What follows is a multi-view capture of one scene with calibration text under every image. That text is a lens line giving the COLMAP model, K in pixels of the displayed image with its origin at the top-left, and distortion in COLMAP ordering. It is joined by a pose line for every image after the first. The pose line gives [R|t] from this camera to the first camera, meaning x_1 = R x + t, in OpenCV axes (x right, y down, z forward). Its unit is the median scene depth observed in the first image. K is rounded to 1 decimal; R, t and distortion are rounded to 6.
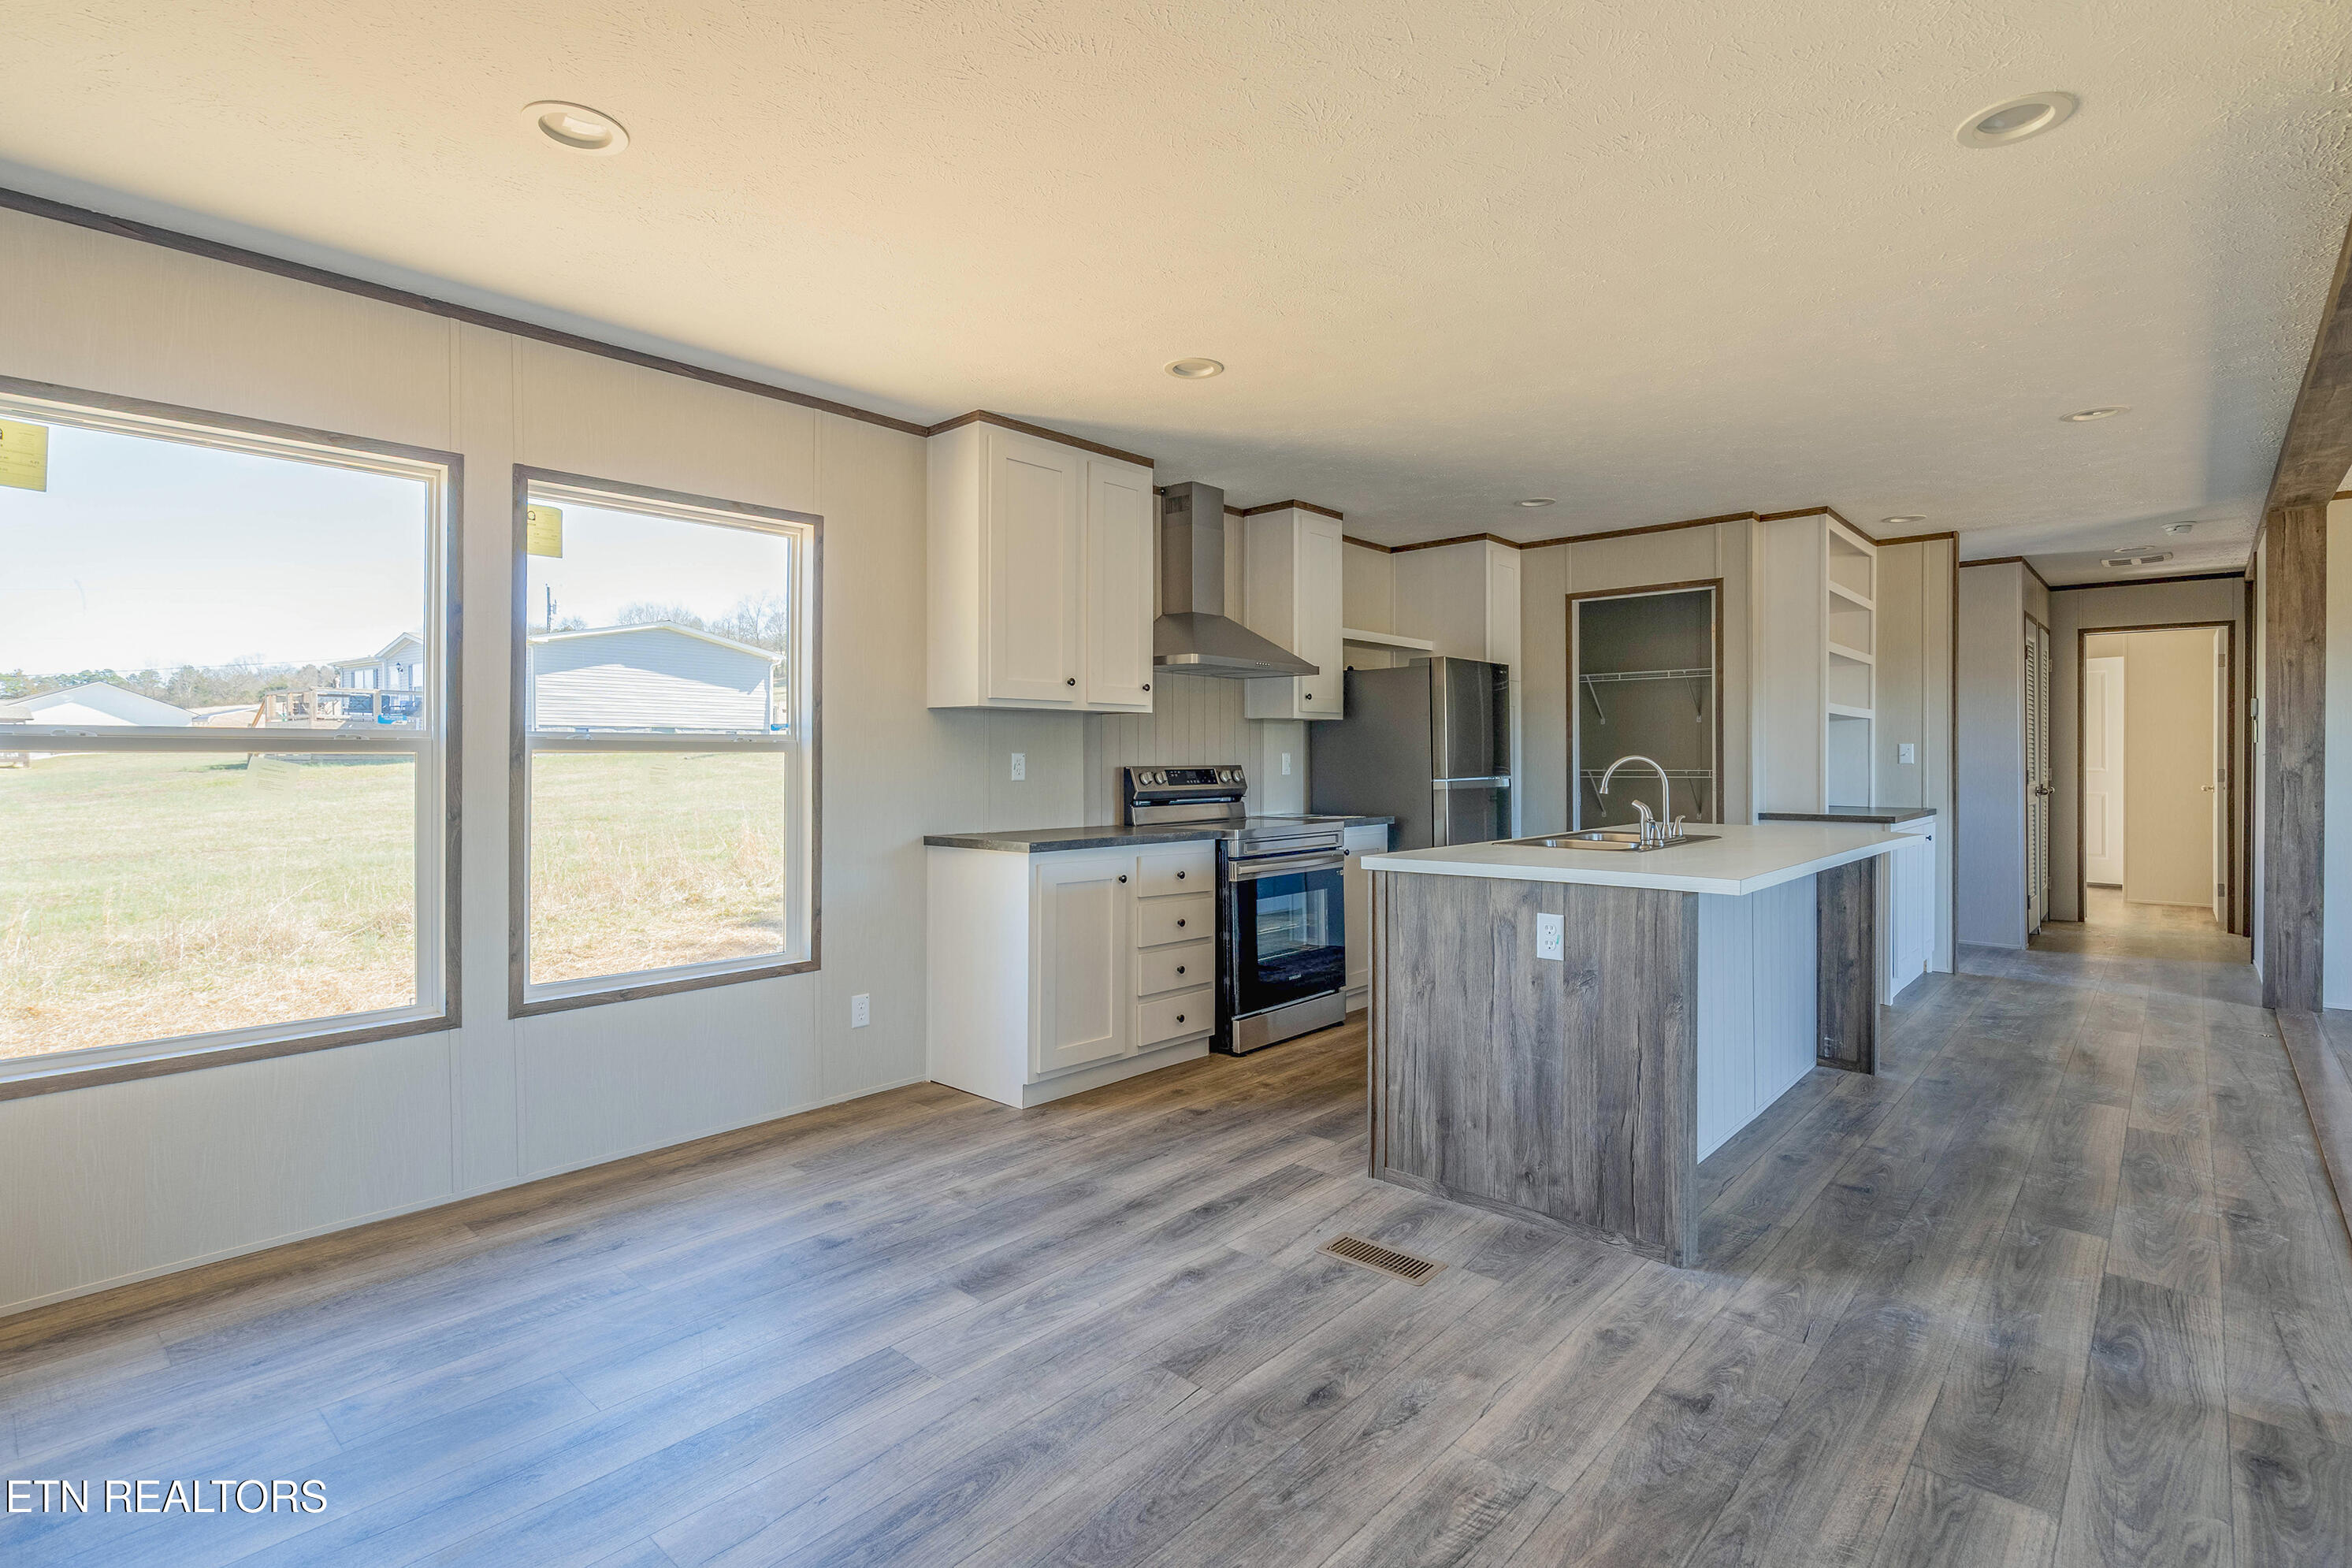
lens RADIAL K [[1104.9, 0, 1212.1], [0, 1104.9, 753.2], [0, 0, 1]] dist [-0.008527, 0.003735]
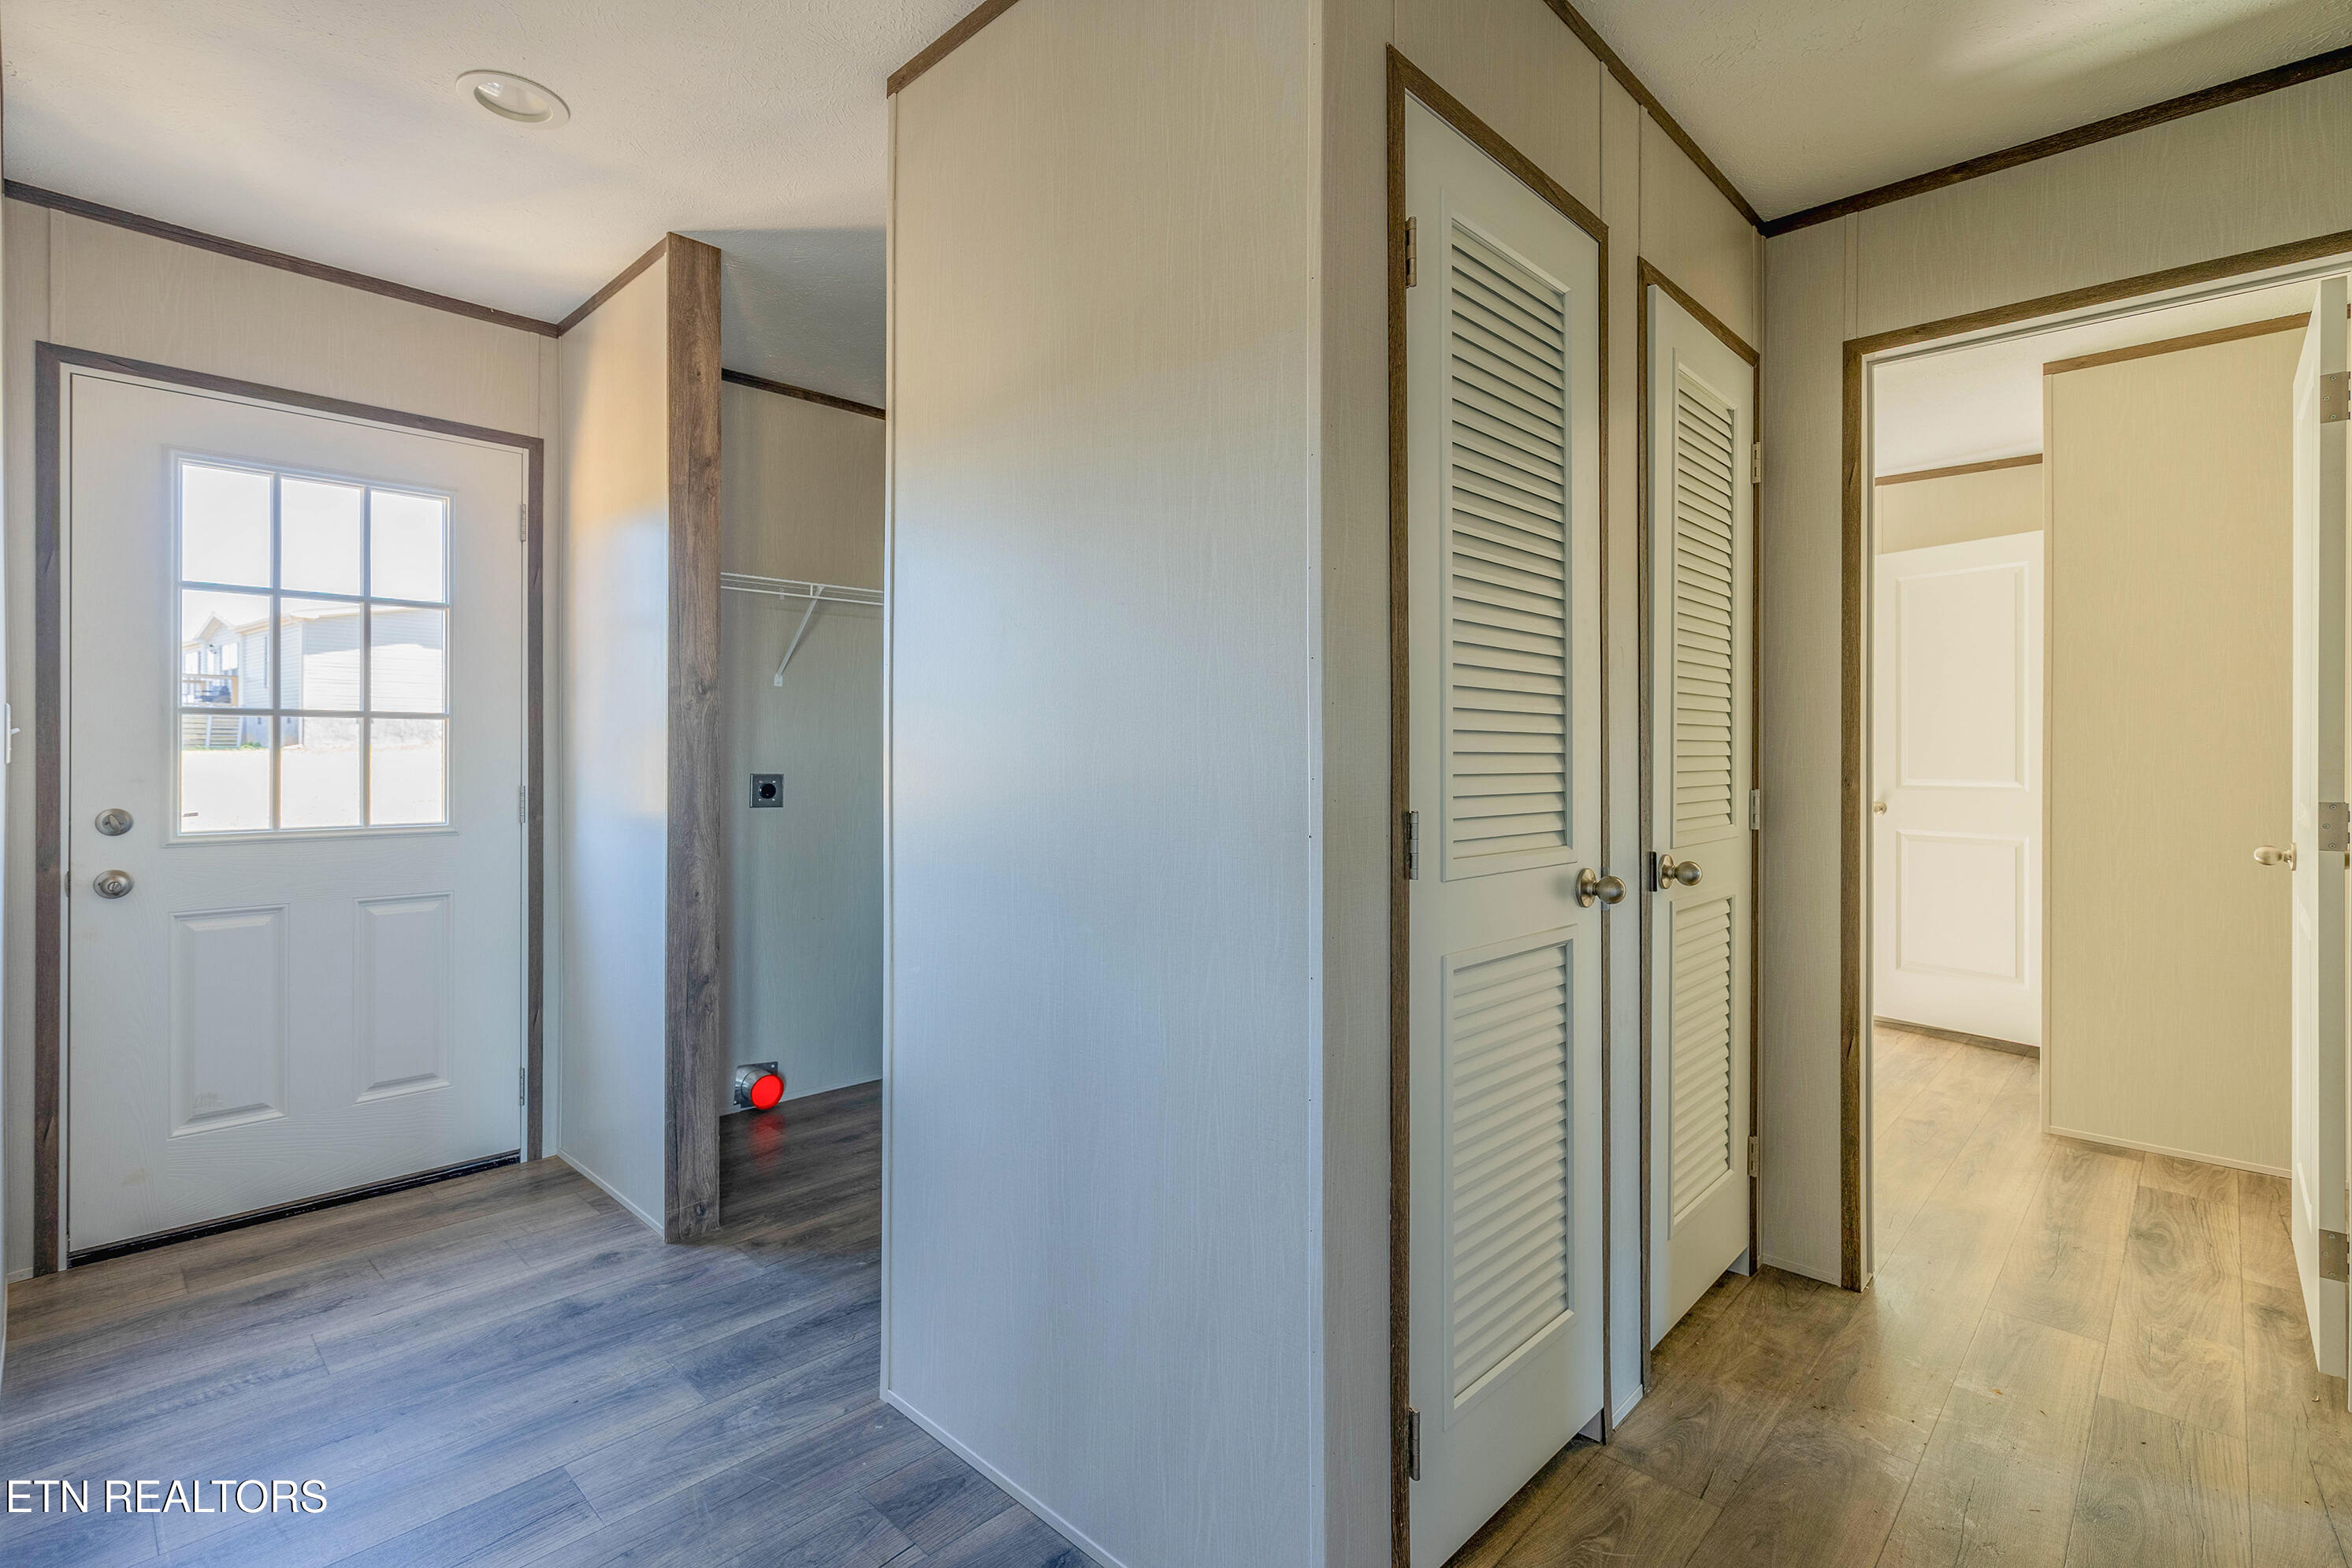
lens RADIAL K [[1104.9, 0, 1164.5], [0, 1104.9, 755.1], [0, 0, 1]] dist [-0.008527, 0.003735]
pose [[0.999259, 0.011902, -0.036609, 0.155463], [-0.011709, 0.999917, 0.005463, 0.000204], [0.036671, -0.005030, 0.999315, 0.175109]]
